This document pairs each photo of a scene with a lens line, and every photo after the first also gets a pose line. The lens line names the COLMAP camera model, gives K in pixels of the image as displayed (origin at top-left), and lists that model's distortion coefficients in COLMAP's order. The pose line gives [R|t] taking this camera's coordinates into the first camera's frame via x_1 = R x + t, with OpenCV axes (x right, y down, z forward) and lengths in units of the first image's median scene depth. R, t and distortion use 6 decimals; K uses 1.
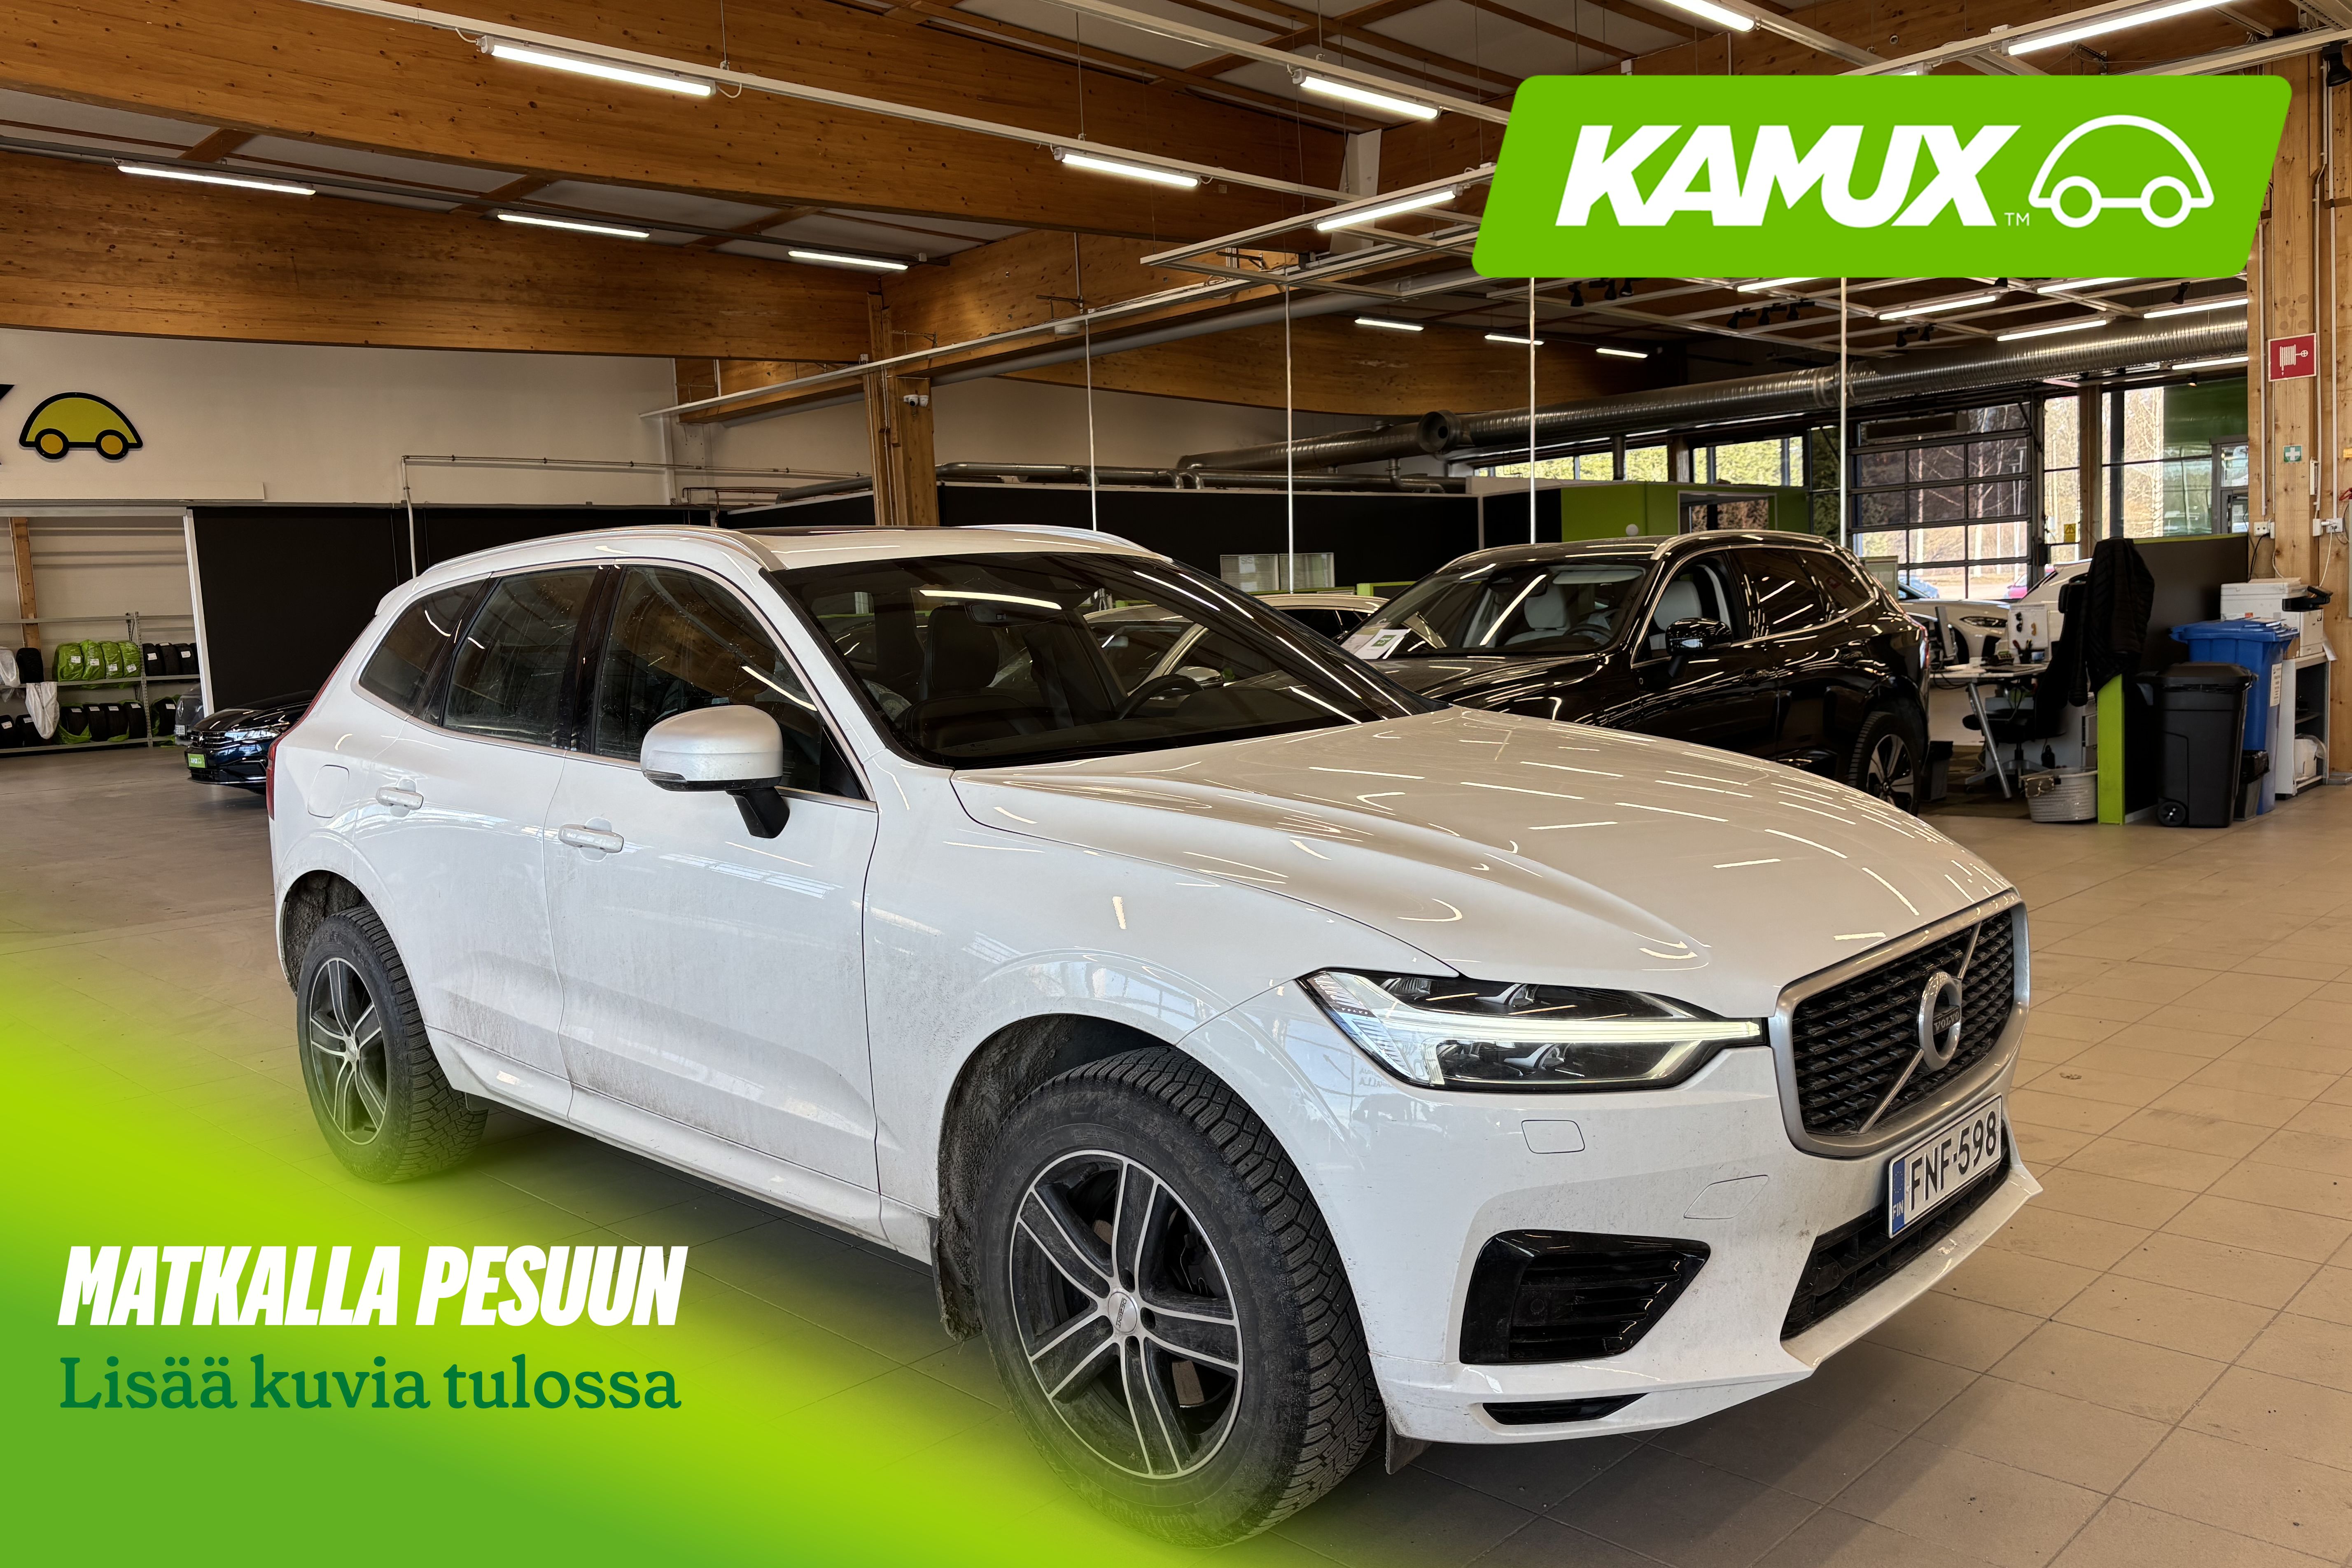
lens RADIAL K [[1776.8, 0, 1172.9], [0, 1776.8, 787.9], [0, 0, 1]] dist [0.004212, 0.000498]
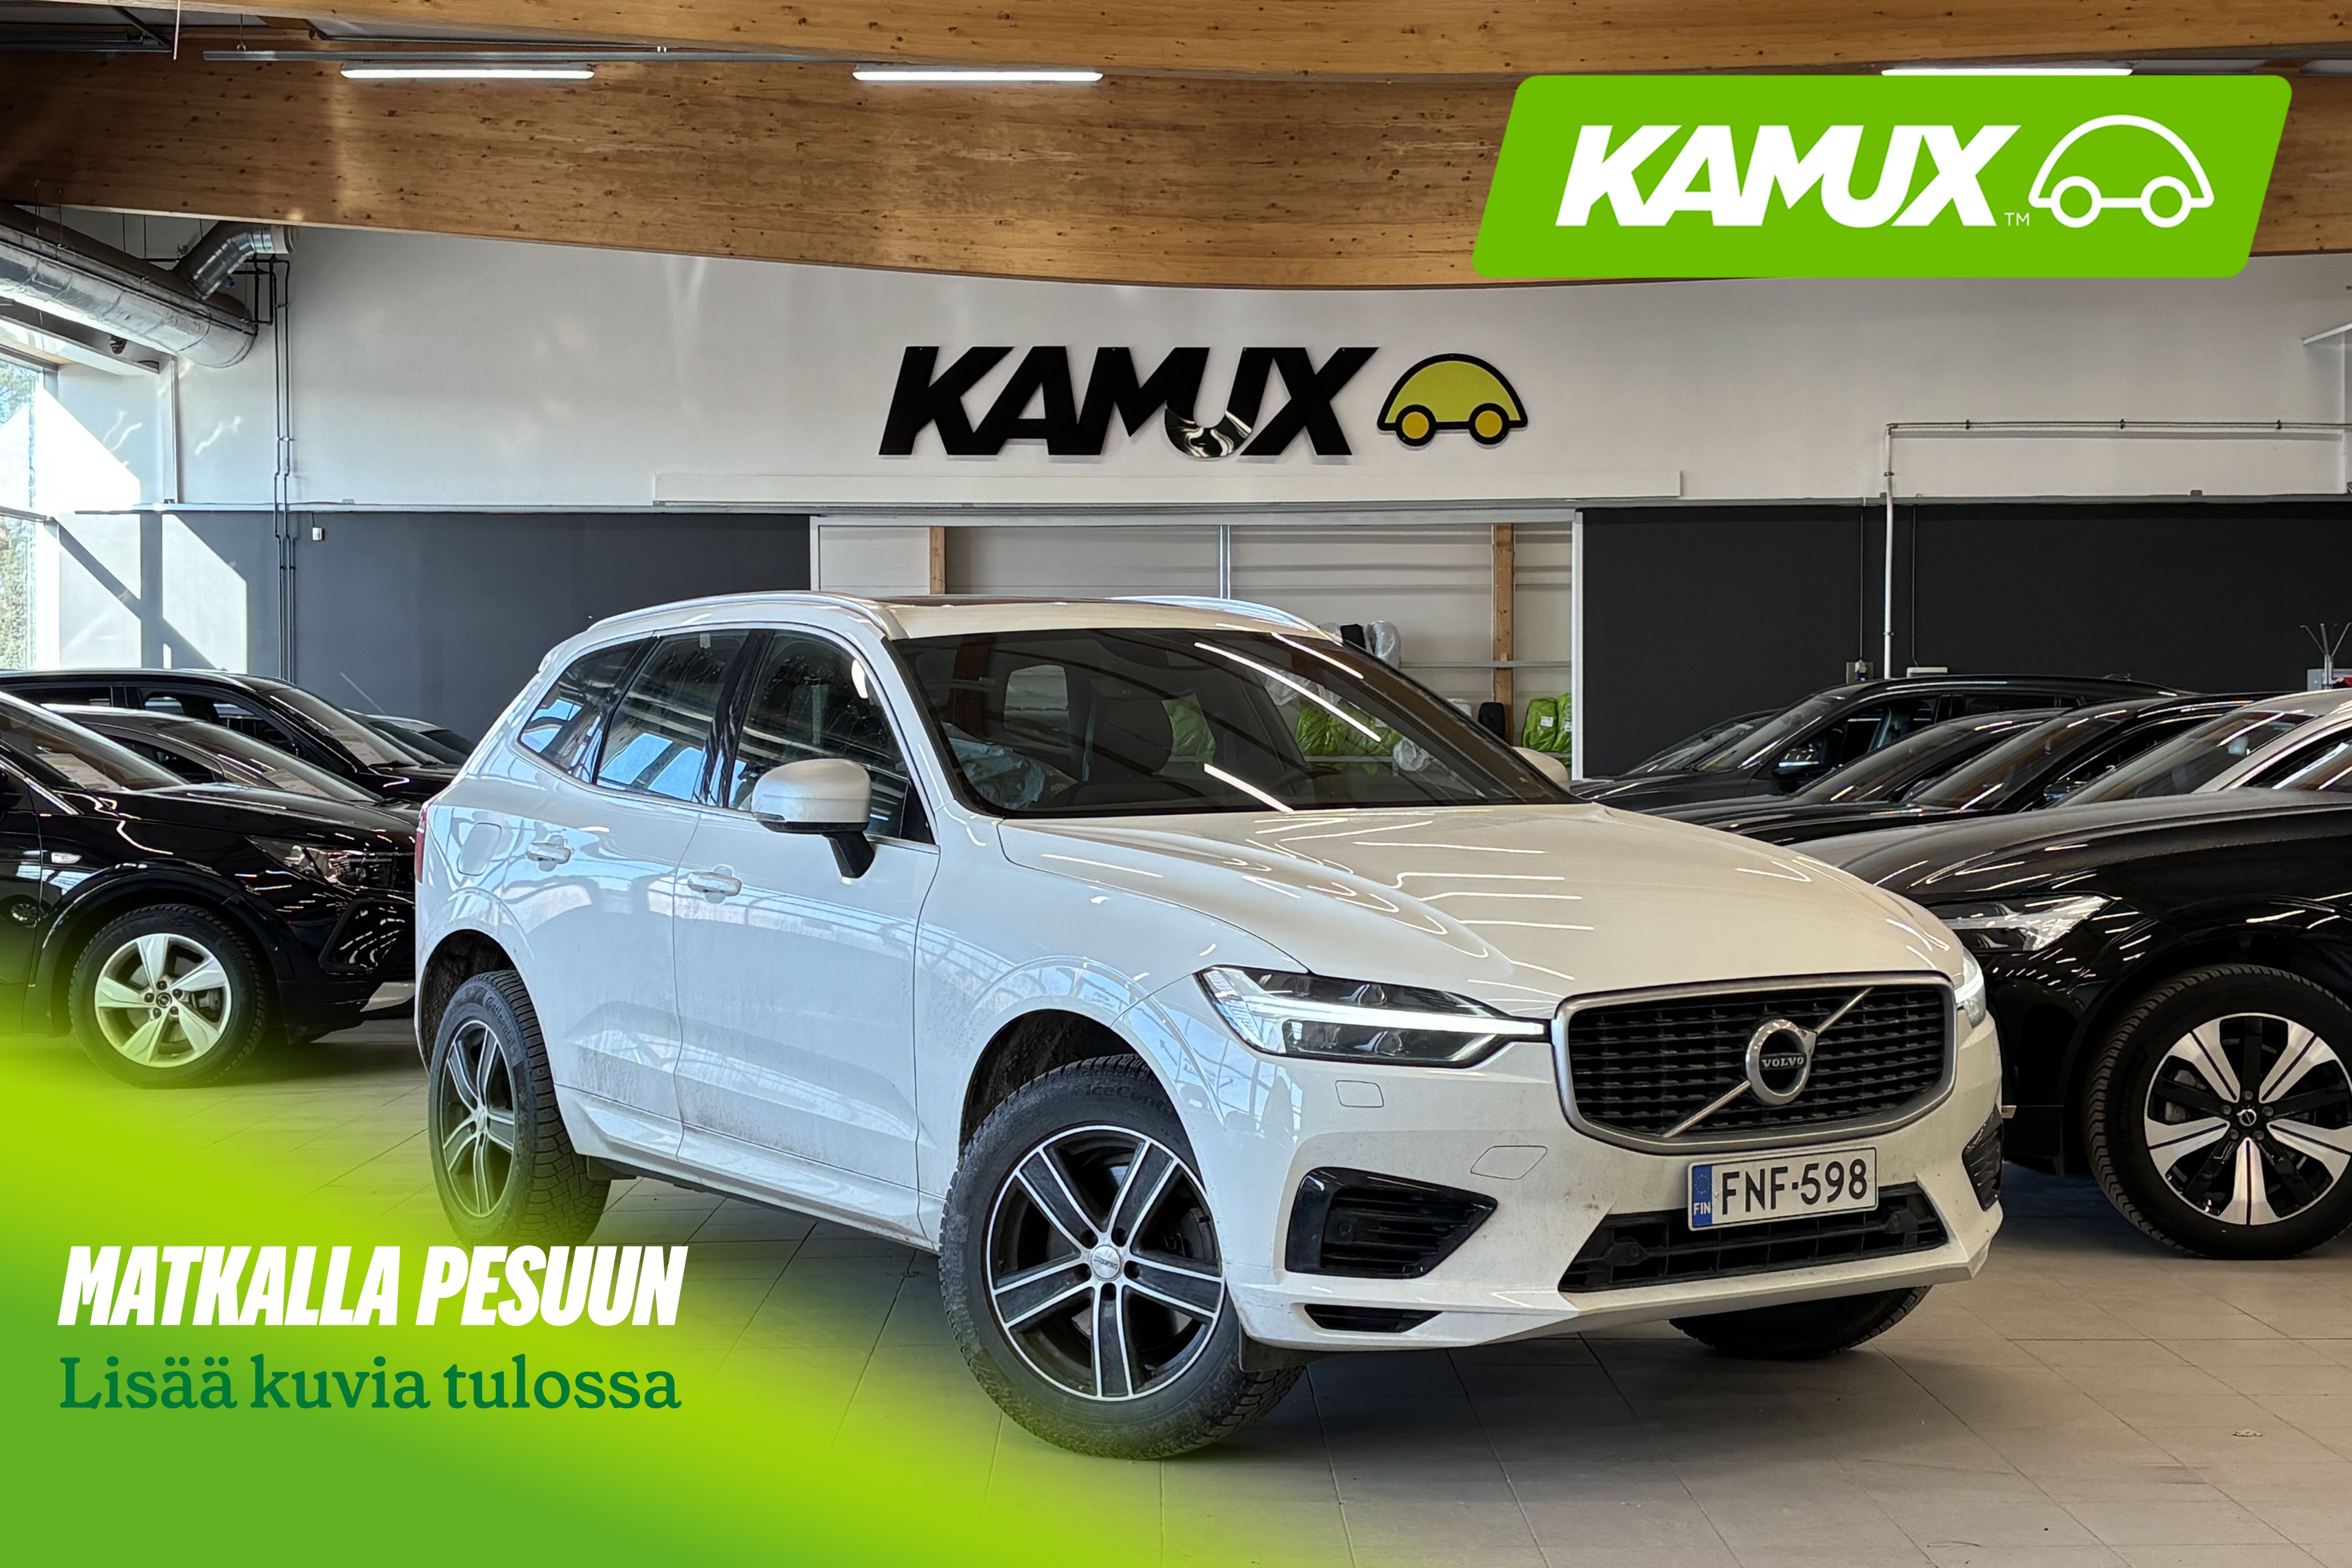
lens RADIAL K [[3383.0, 0, 1177.0], [0, 3383.0, 780.9], [0, 0, 1]] dist [0.007949, 0.000000]
pose [[0.972706, 0.043275, -0.227970, 0.597970], [-0.061597, 0.995363, -0.073878, 0.149681], [0.223716, 0.085904, 0.970861, -1.352877]]
